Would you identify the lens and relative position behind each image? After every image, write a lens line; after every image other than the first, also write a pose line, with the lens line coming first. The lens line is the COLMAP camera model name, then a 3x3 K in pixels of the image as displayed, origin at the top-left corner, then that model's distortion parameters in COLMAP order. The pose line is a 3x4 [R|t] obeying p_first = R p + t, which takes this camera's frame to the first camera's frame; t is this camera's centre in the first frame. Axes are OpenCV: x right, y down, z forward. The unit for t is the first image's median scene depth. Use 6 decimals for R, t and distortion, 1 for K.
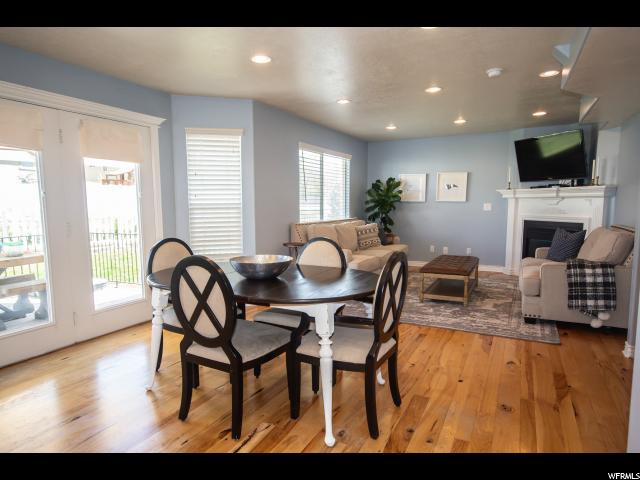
lens RADIAL K [[398.9, 0, 316.7], [0, 398.9, 244.1], [0, 0, 1]] dist [0.006221, 0.001733]
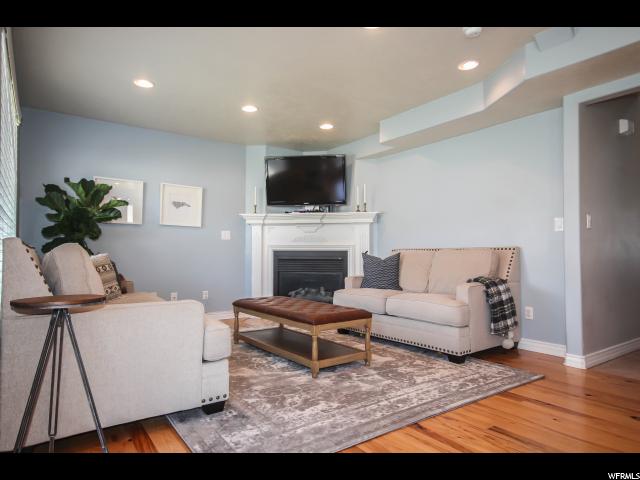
lens RADIAL K [[398.9, 0, 316.1], [0, 398.9, 239.7], [0, 0, 1]] dist [0.006221, 0.001733]
pose [[0.457197, 0.033355, 0.888740, -0.254824], [0.090587, 0.992353, -0.083844, -0.004150], [-0.884740, 0.118841, 0.450679, 0.697827]]
